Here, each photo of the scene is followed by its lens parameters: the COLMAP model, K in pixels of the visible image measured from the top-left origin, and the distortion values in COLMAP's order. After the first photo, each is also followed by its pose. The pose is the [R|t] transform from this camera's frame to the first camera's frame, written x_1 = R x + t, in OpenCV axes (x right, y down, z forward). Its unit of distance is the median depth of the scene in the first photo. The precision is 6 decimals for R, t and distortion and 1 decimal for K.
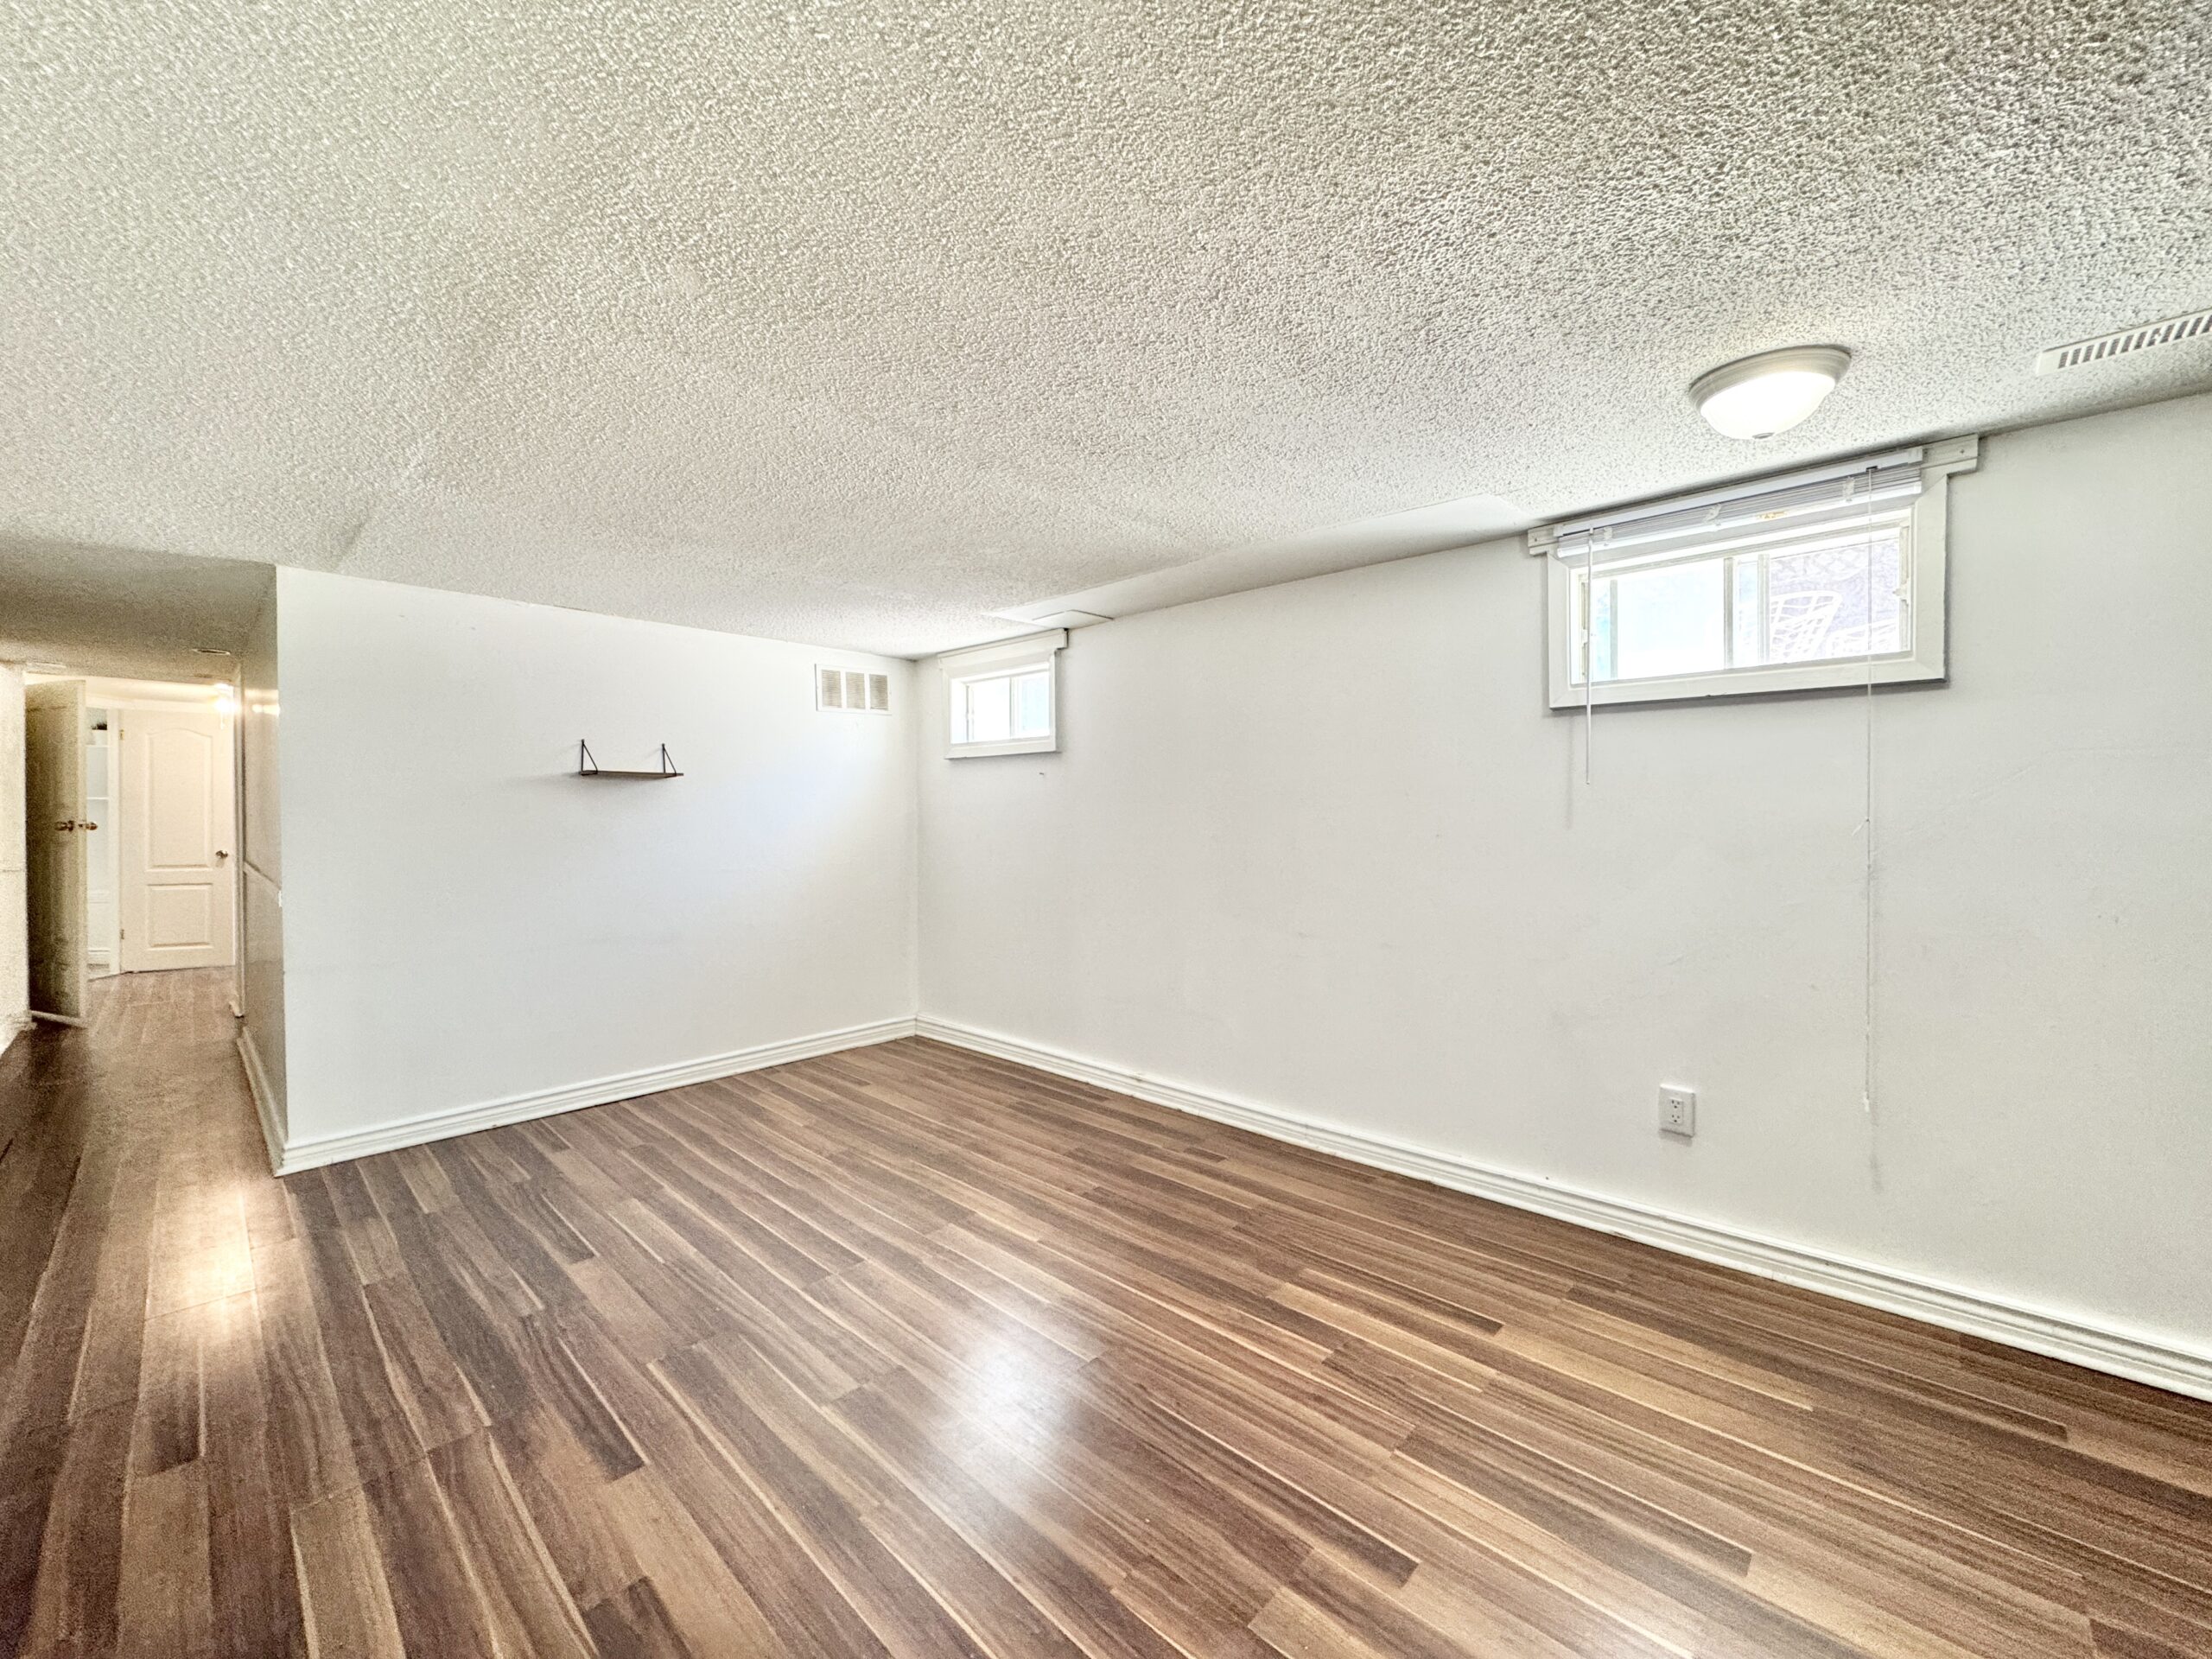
lens RADIAL K [[880.3, 0, 1103.1], [0, 880.3, 827.4], [0, 0, 1]] dist [-0.002142, -0.000199]
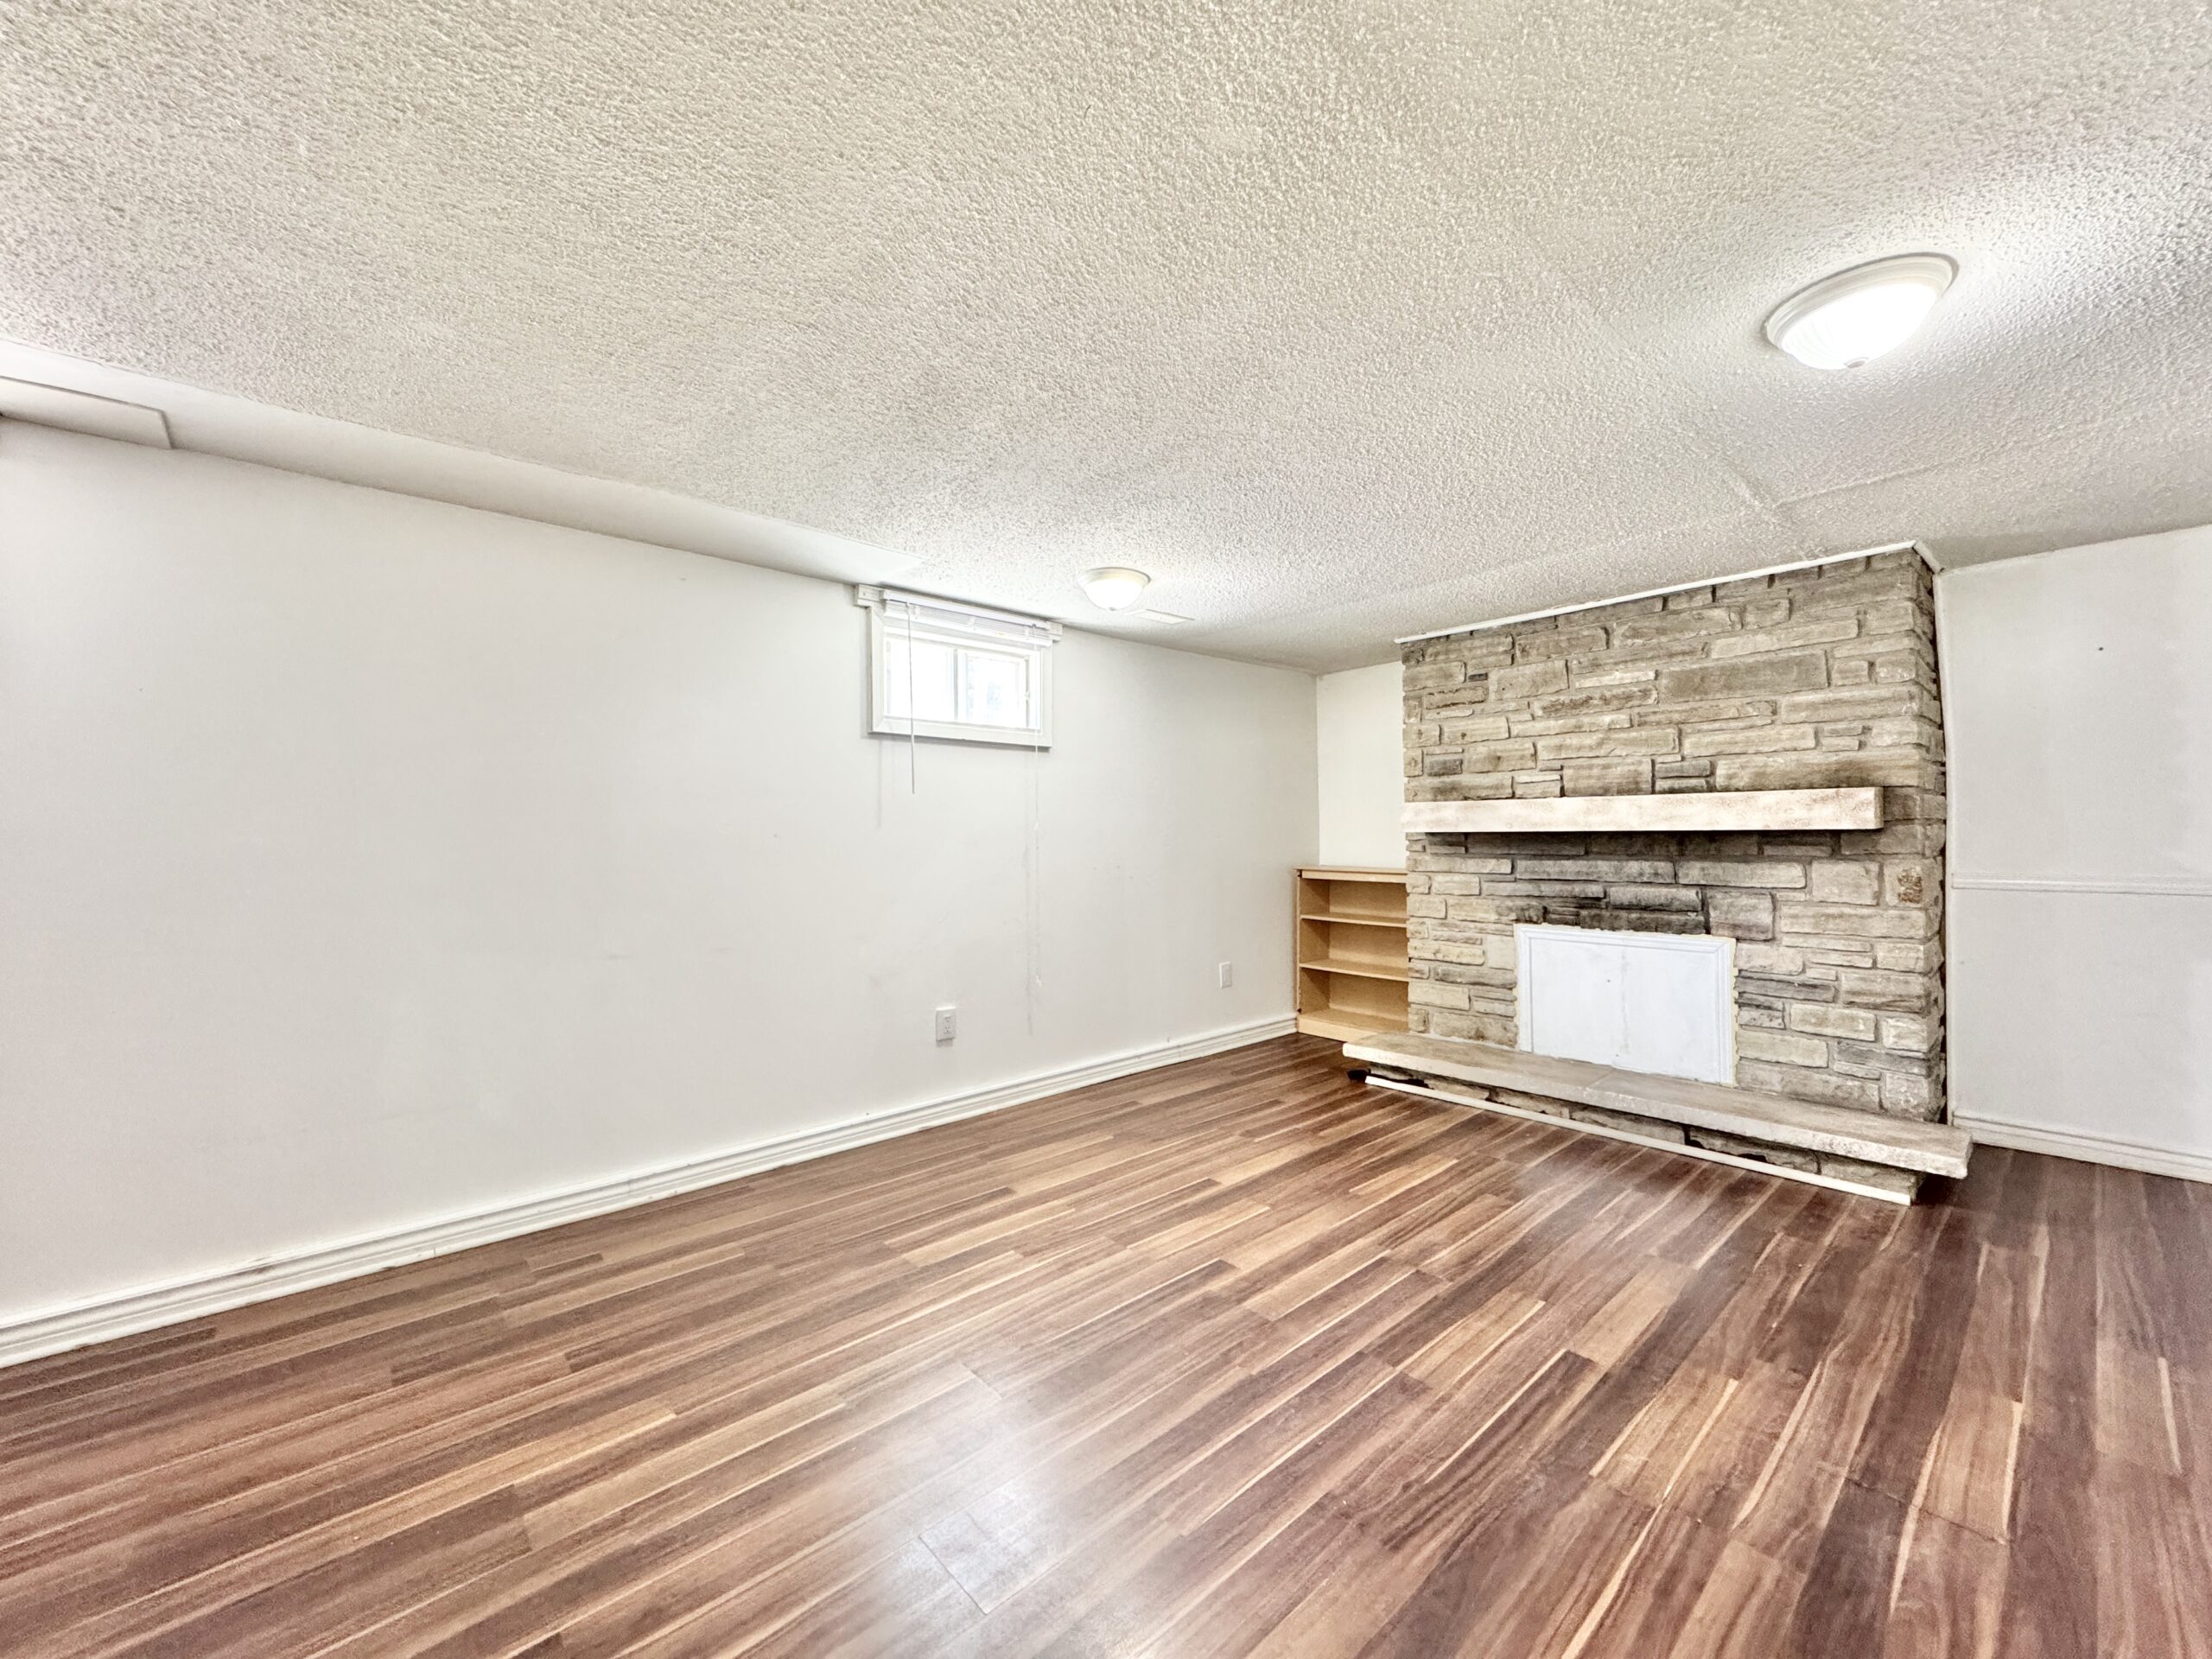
lens RADIAL K [[880.3, 0, 1103.1], [0, 880.3, 827.4], [0, 0, 1]] dist [-0.002142, -0.000199]
pose [[0.081231, 0.014918, 0.996584, -0.748520], [0.022172, 0.999614, -0.016771, 0.030155], [-0.996449, 0.023458, 0.080869, 0.608003]]
